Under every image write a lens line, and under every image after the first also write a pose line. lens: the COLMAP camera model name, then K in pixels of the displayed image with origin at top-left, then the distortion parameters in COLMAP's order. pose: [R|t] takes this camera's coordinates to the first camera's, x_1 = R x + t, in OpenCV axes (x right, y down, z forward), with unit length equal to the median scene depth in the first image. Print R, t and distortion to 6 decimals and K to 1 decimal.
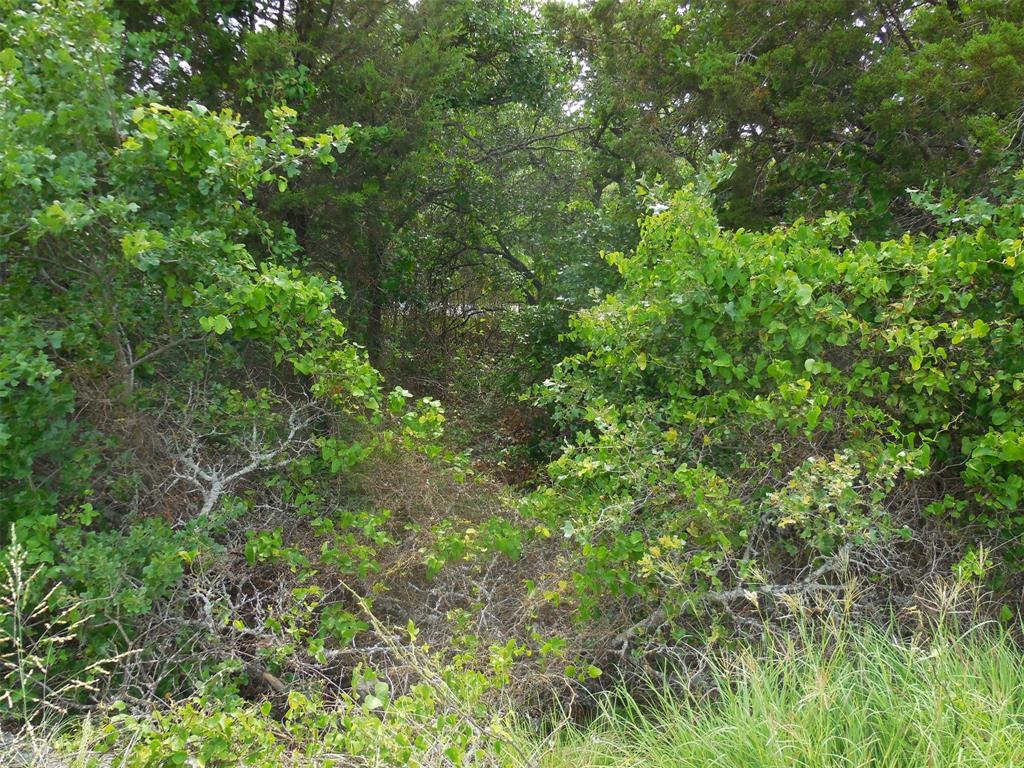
lens RADIAL K [[767.0, 0, 511.6], [0, 767.0, 383.2], [0, 0, 1]] dist [-0.023568, 0.012252]
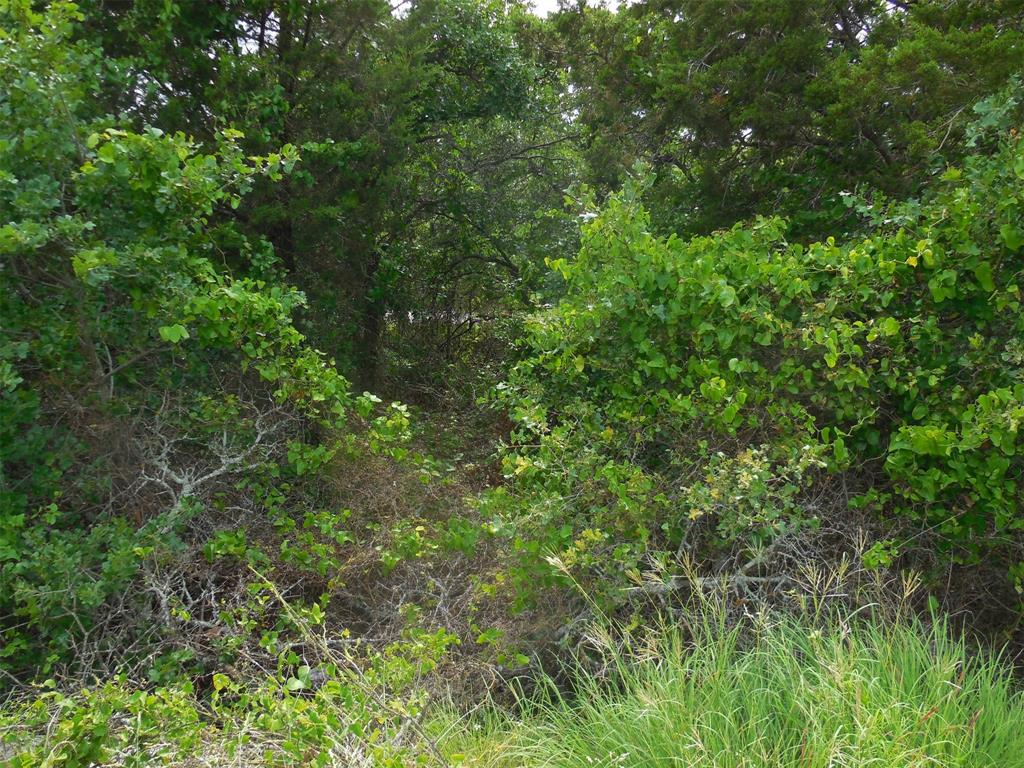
lens RADIAL K [[767.0, 0, 512.8], [0, 767.0, 384.8], [0, 0, 1]] dist [-0.023568, 0.012252]
pose [[0.999459, -0.013782, -0.029853, 0.111833], [0.013544, 0.999875, -0.008131, 0.008012], [0.029961, 0.007722, 0.999521, -0.043477]]
